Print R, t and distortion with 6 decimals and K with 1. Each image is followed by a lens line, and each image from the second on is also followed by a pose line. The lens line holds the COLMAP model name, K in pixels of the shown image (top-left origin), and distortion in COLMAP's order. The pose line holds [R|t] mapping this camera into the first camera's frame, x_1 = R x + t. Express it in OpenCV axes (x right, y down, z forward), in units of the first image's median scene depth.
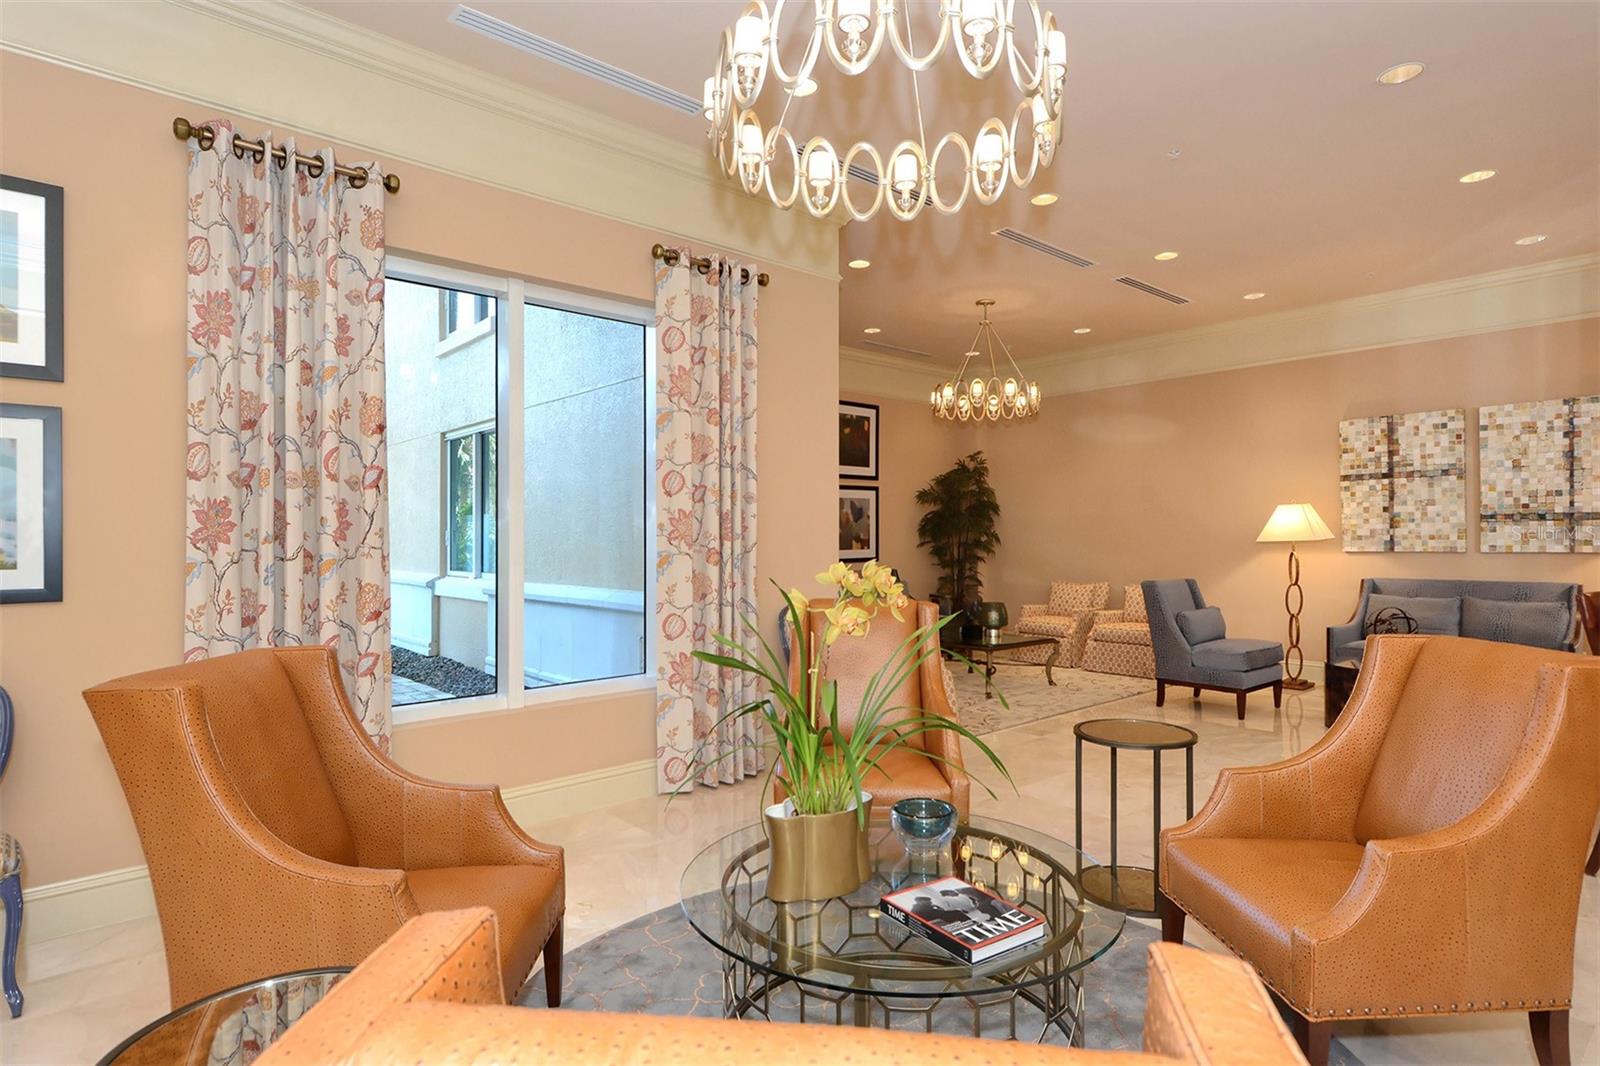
lens RADIAL K [[860.8, 0, 803.0], [0, 860.8, 540.9], [0, 0, 1]] dist [-0.003415, -0.001109]
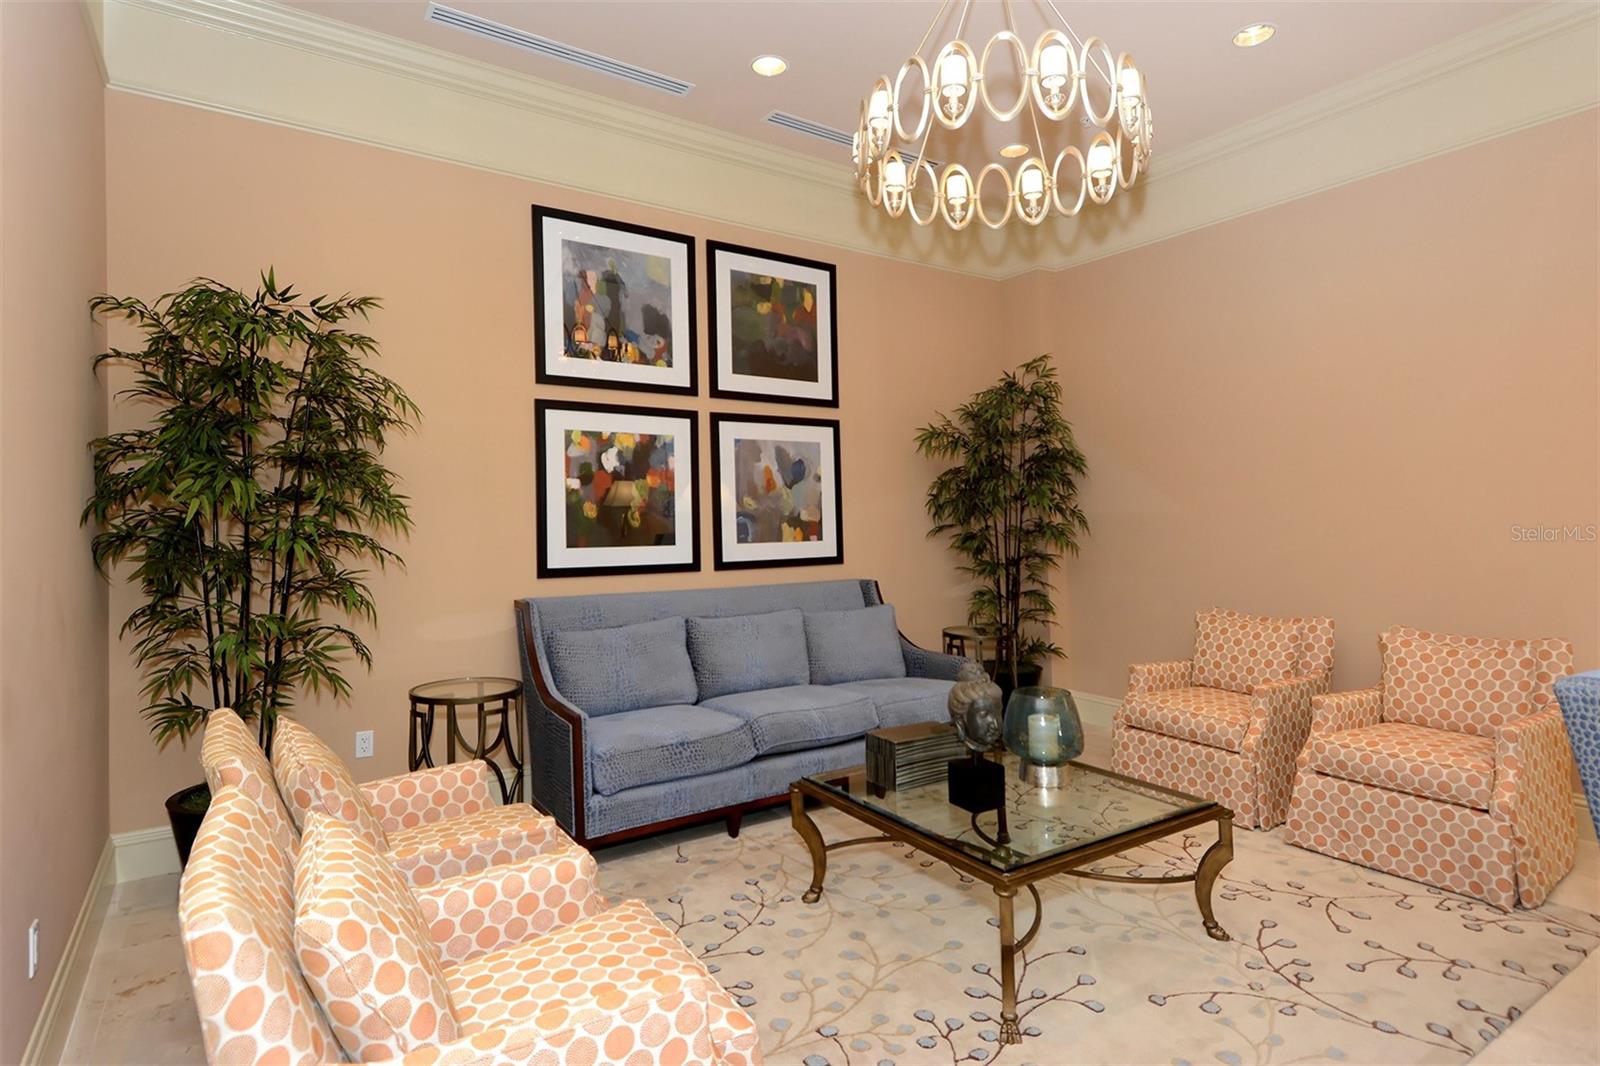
lens RADIAL K [[860.8, 0, 801.7], [0, 860.8, 442.6], [0, 0, 1]] dist [-0.003415, -0.001109]
pose [[0.990918, -0.012084, -0.133921, 0.136208], [0.000572, 0.996324, -0.085667, -0.004893], [0.134463, 0.084813, 0.987282, 0.489804]]
